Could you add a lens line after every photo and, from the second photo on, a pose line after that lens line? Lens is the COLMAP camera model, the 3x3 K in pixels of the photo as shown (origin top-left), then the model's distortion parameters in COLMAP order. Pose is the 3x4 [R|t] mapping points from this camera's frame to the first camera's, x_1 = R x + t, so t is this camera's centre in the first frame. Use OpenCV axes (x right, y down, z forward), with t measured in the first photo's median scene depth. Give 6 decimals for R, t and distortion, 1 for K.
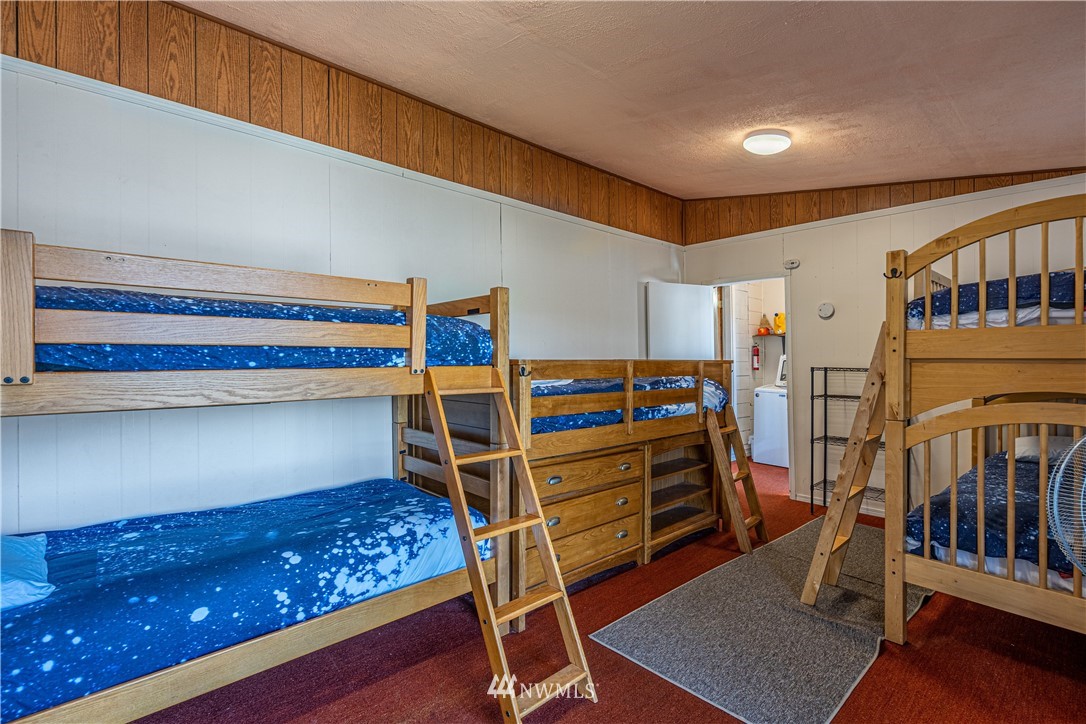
lens RADIAL K [[499.6, 0, 540.6], [0, 499.6, 364.0], [0, 0, 1]] dist [0.000449, 0.000067]
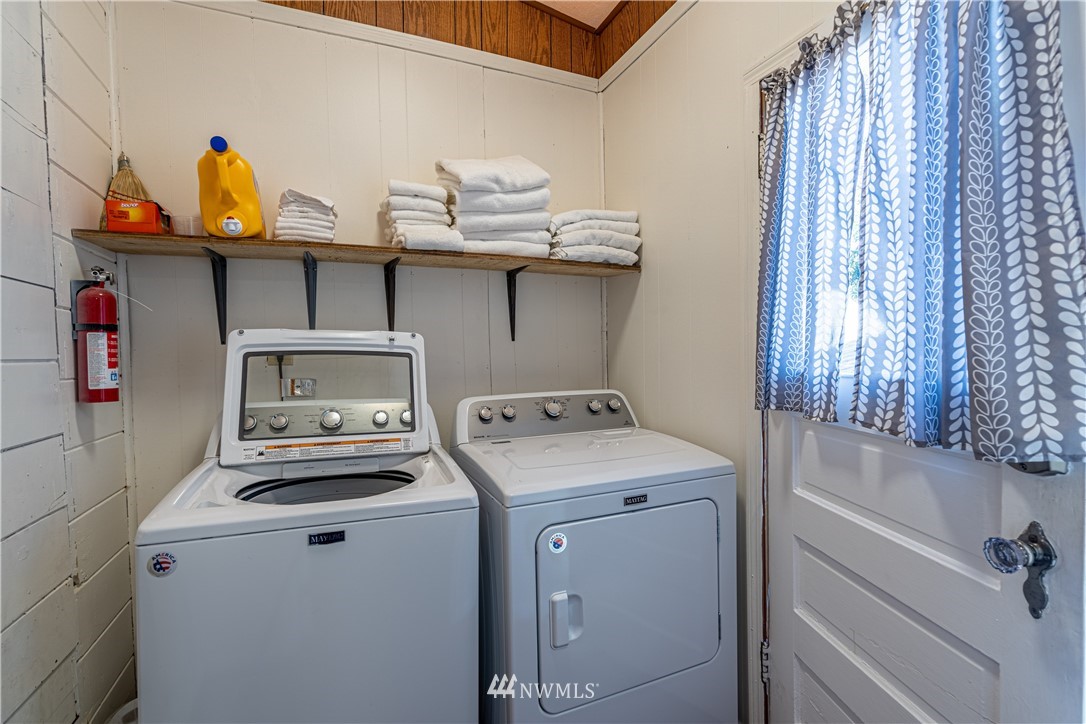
lens RADIAL K [[499.6, 0, 540.6], [0, 499.6, 364.0], [0, 0, 1]] dist [0.000449, 0.000067]
pose [[0.318323, -0.021367, 0.947741, 0.406277], [0.019395, 0.999683, 0.016024, -0.003516], [-0.947784, 0.013281, 0.318637, 1.053689]]
